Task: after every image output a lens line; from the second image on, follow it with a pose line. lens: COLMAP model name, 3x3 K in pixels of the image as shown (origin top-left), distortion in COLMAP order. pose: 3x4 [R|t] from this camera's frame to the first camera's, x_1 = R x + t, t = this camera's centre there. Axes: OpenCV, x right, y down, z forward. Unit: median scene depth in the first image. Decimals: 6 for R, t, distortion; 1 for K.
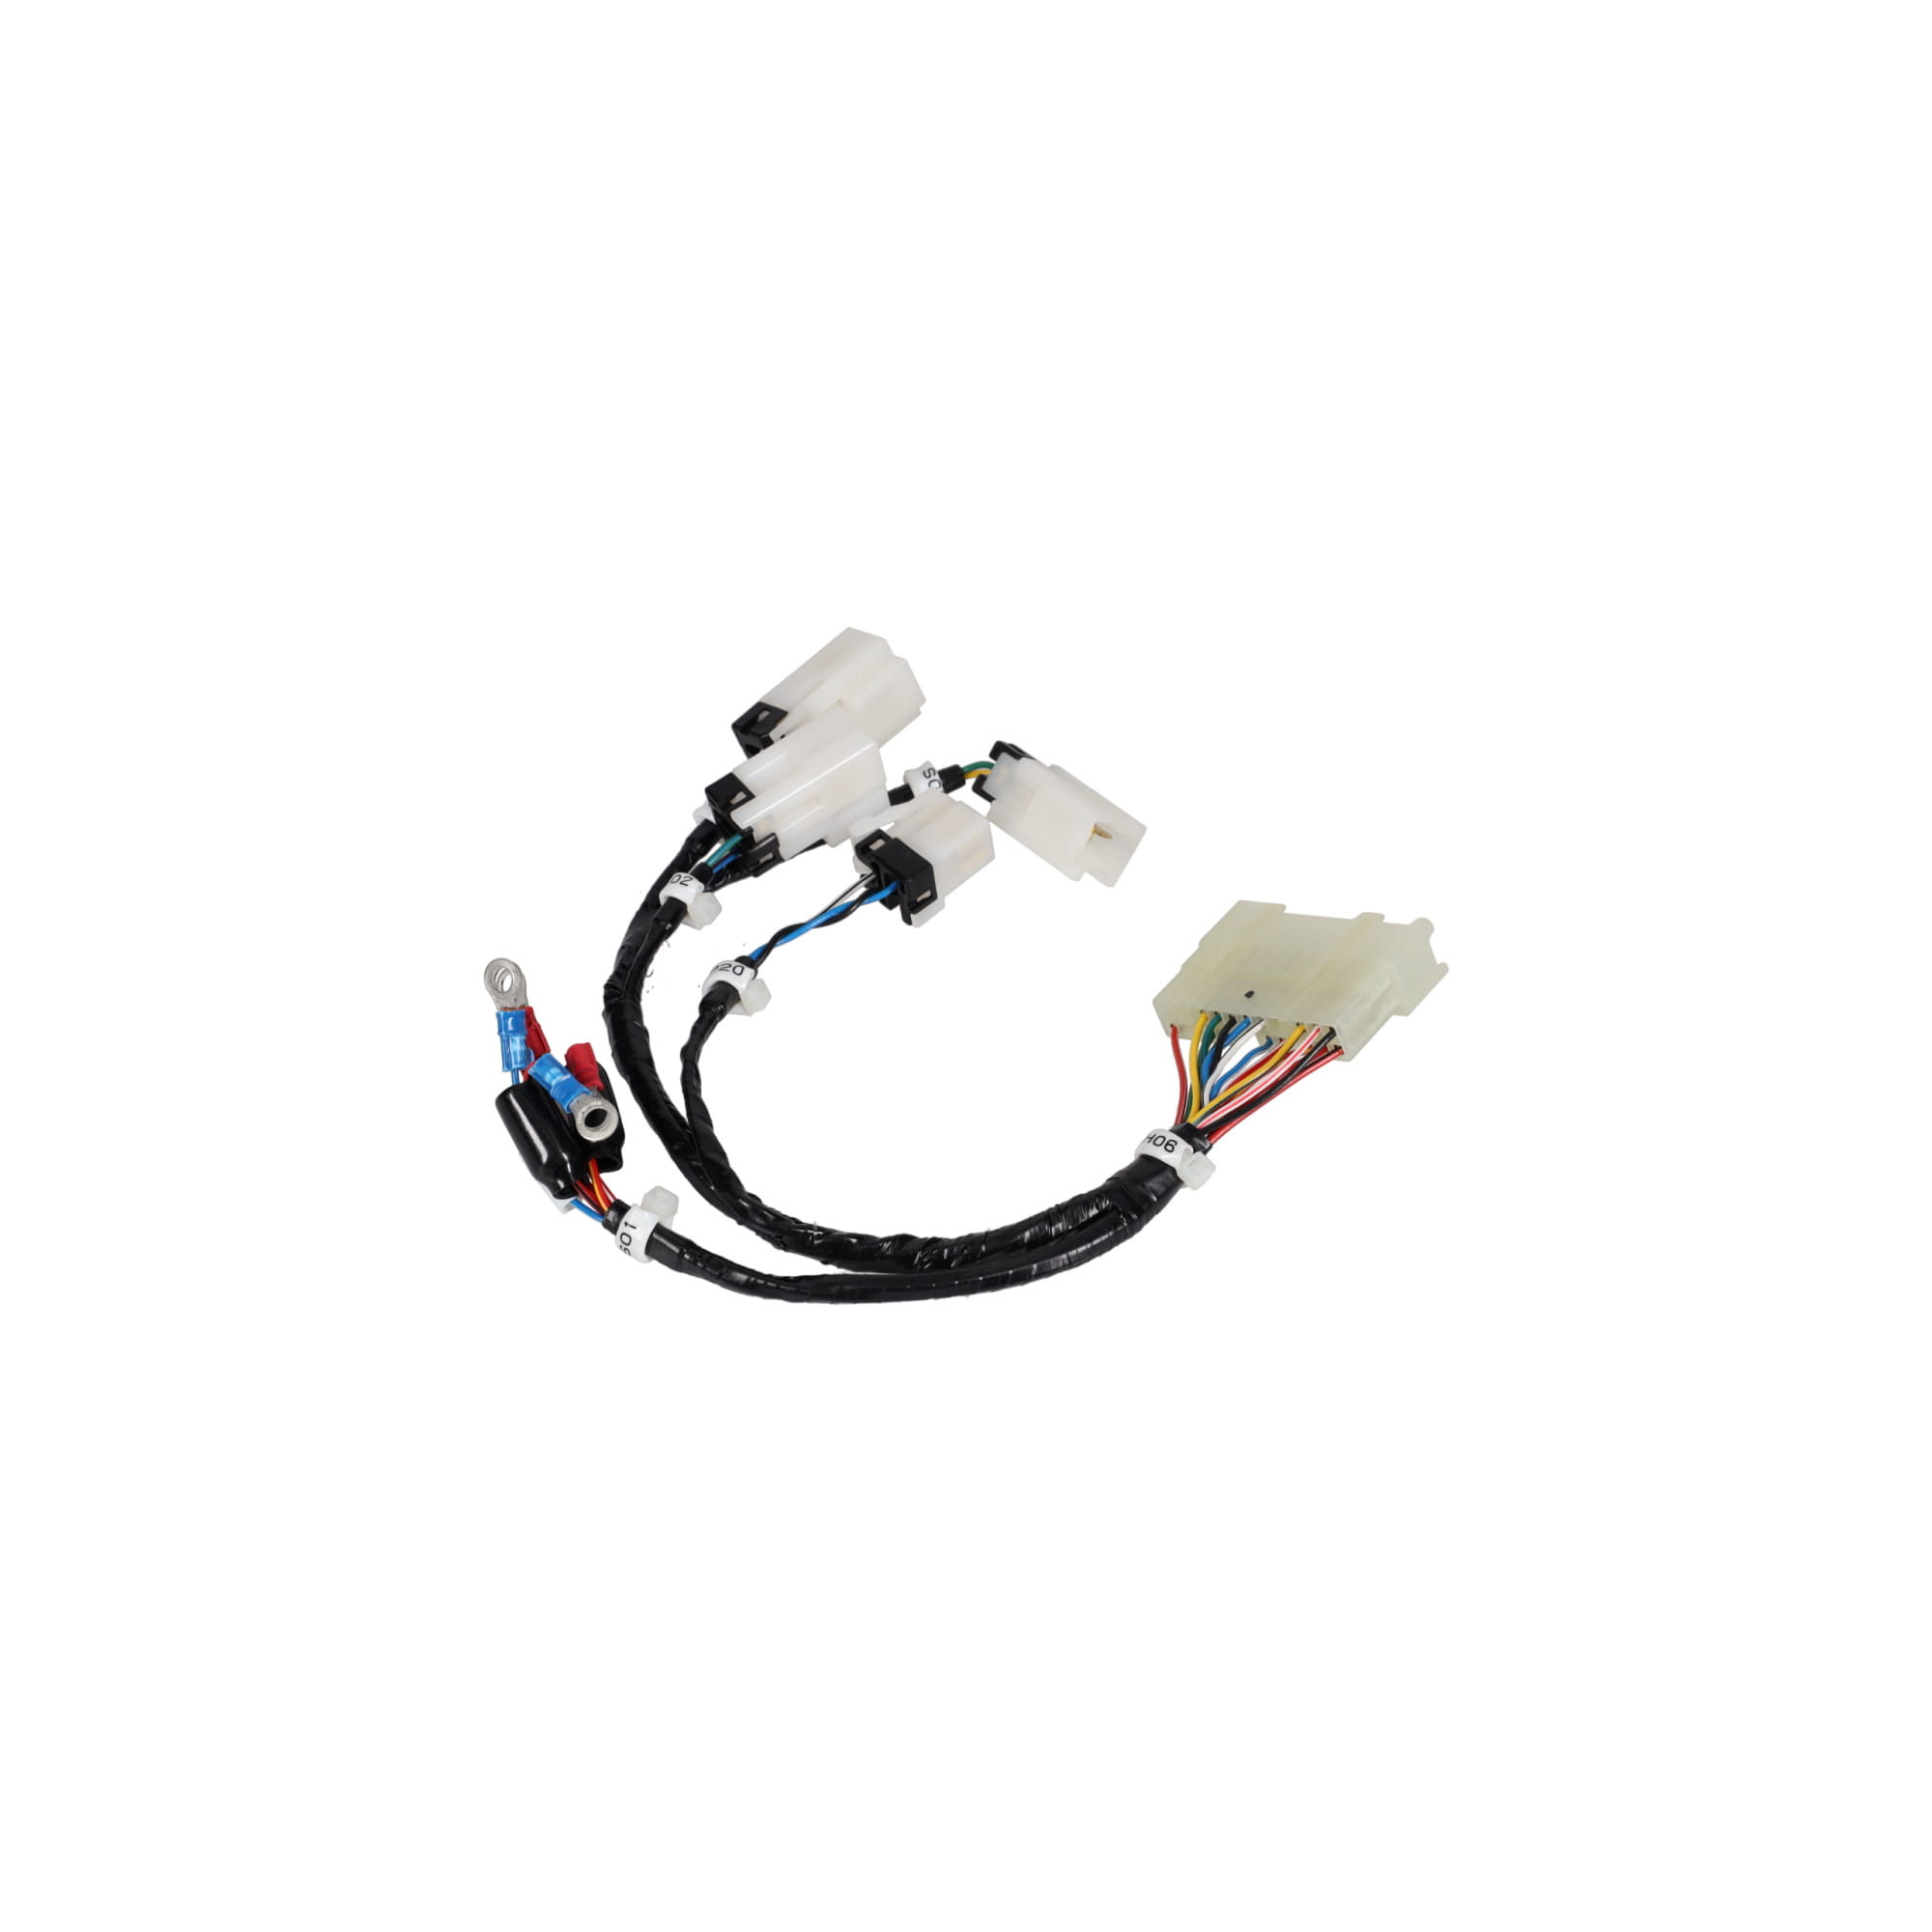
lens RADIAL K [[3961.7, 0, 966.0], [0, 3961.7, 966.0], [0, 0, 1]] dist [-0.021137, -0.024110]
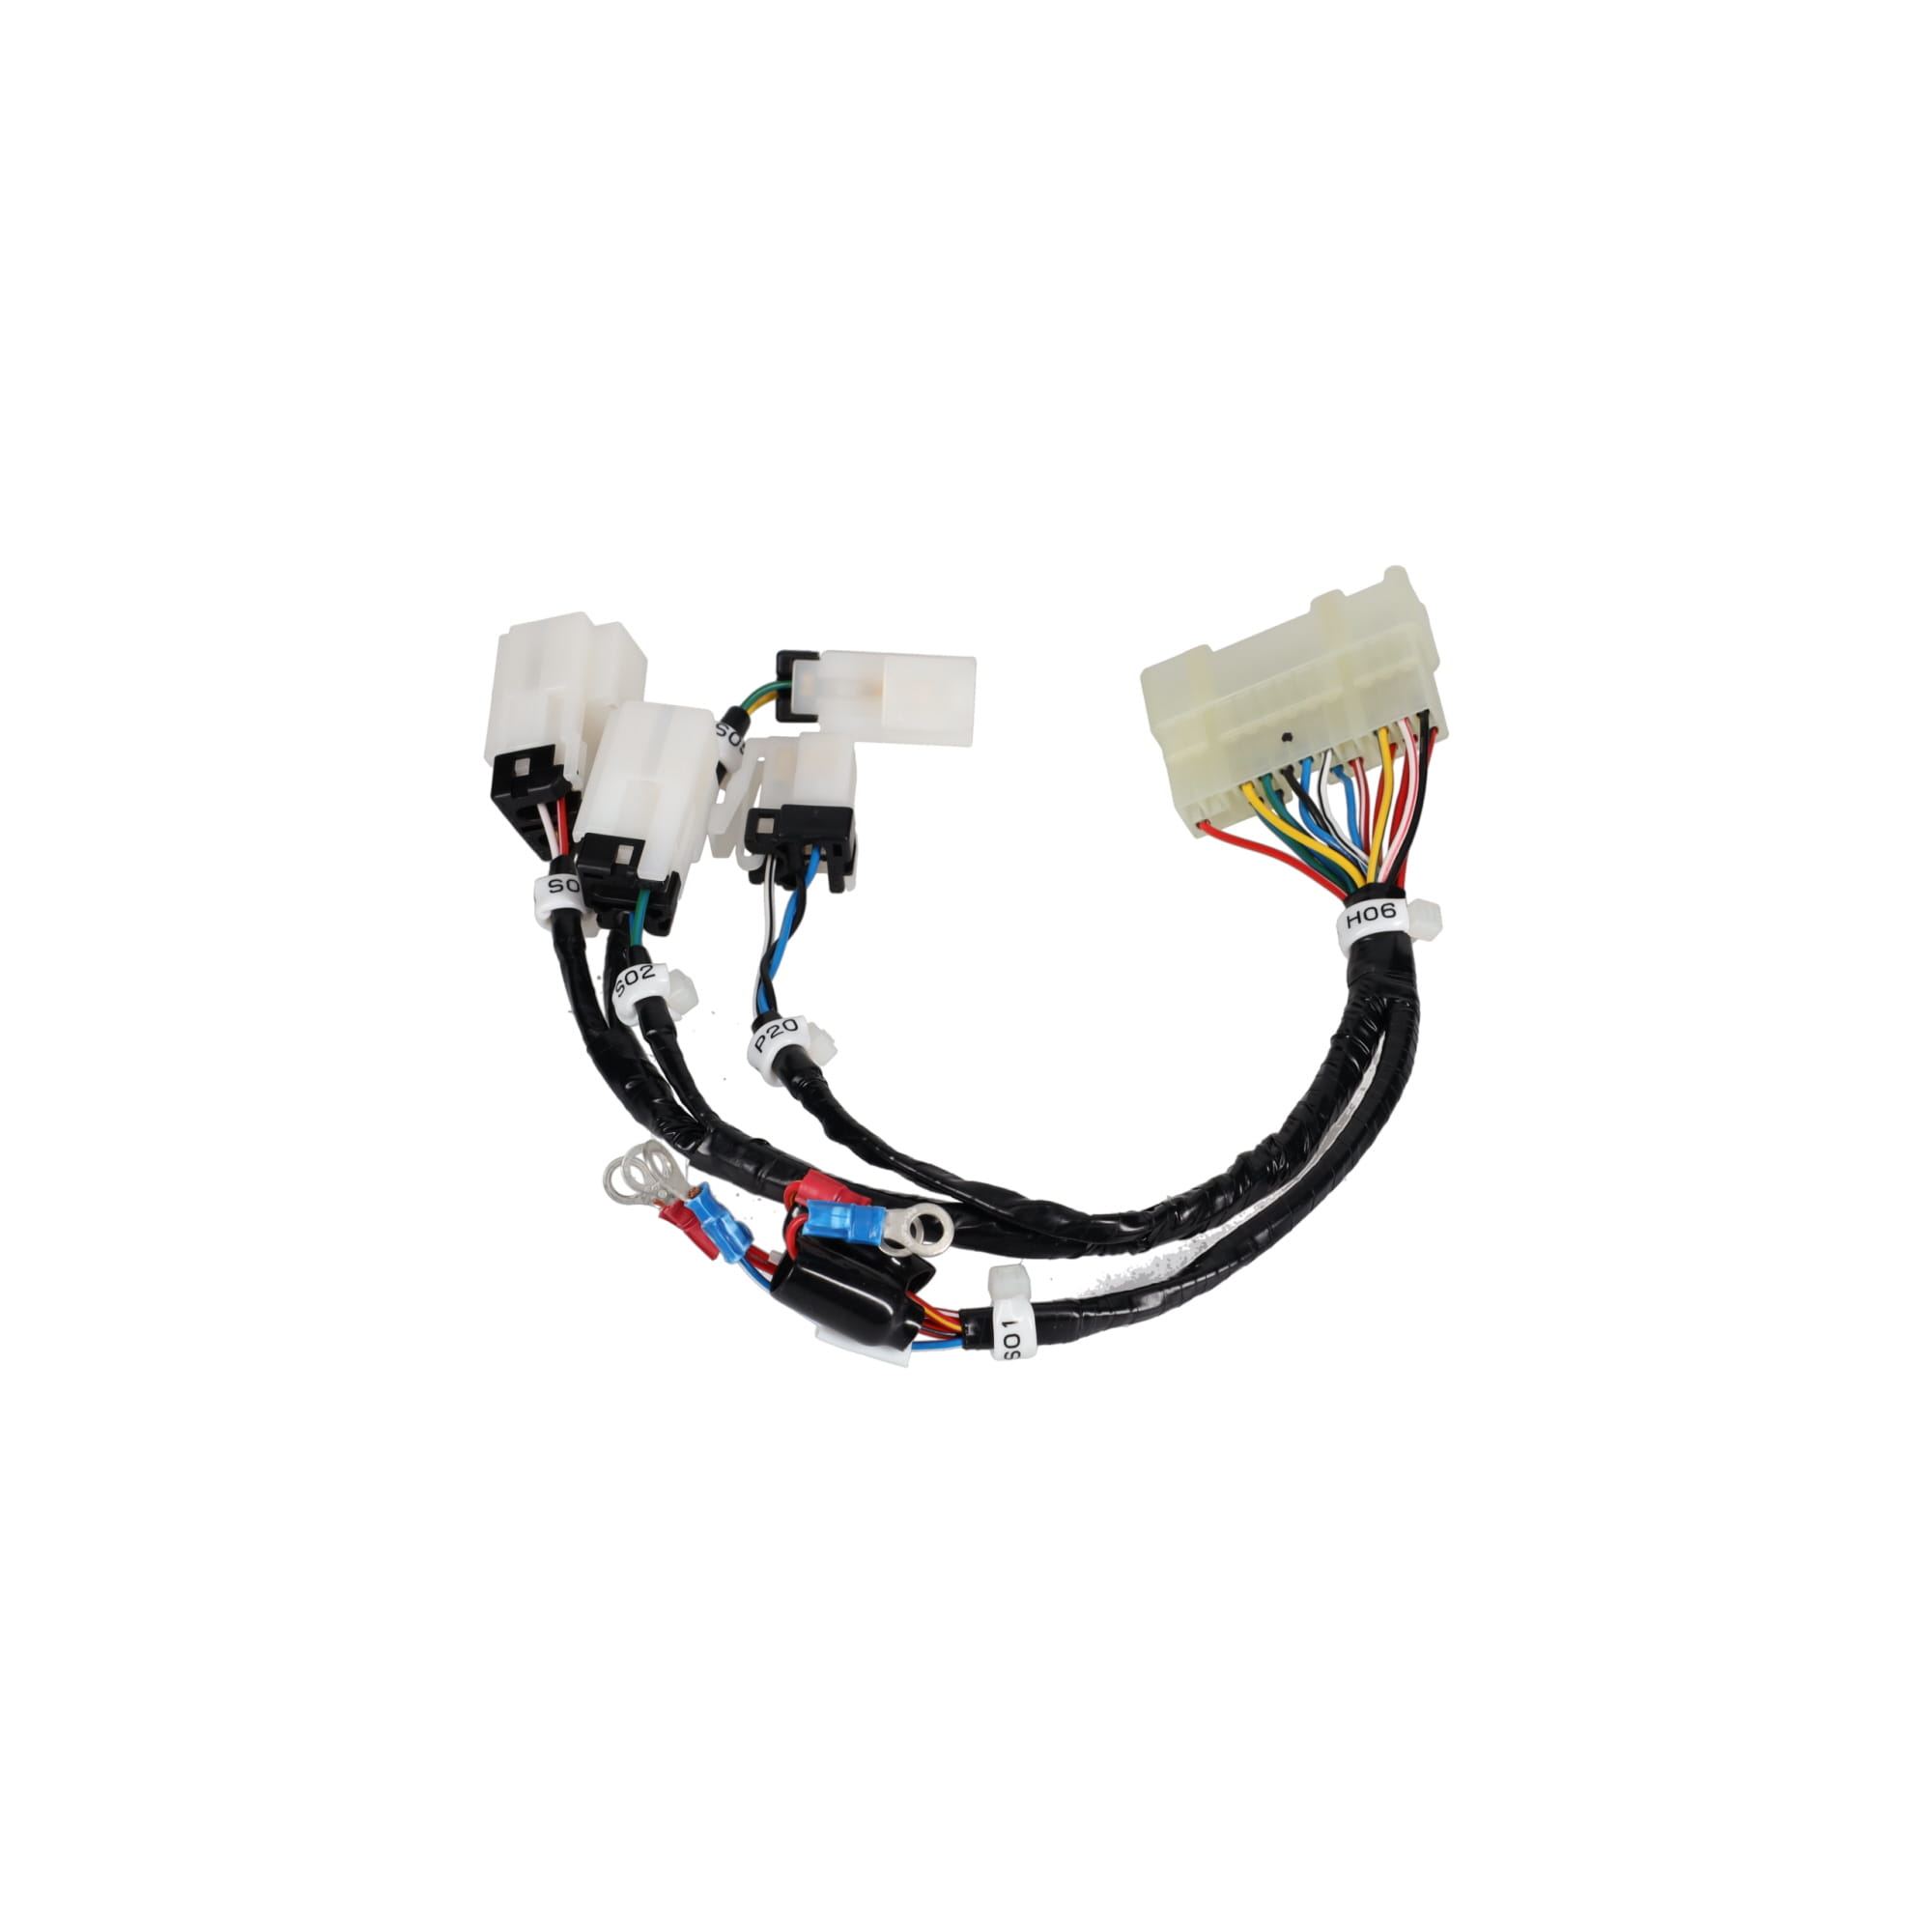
lens RADIAL K [[3961.7, 0, 966.0], [0, 3961.7, 966.0], [0, 0, 1]] dist [-0.021137, -0.024110]
pose [[0.729506, -0.500287, 0.466406, -0.406307], [0.481238, 0.859995, 0.169762, -0.129862], [-0.486036, 0.100609, 0.868128, 0.283716]]
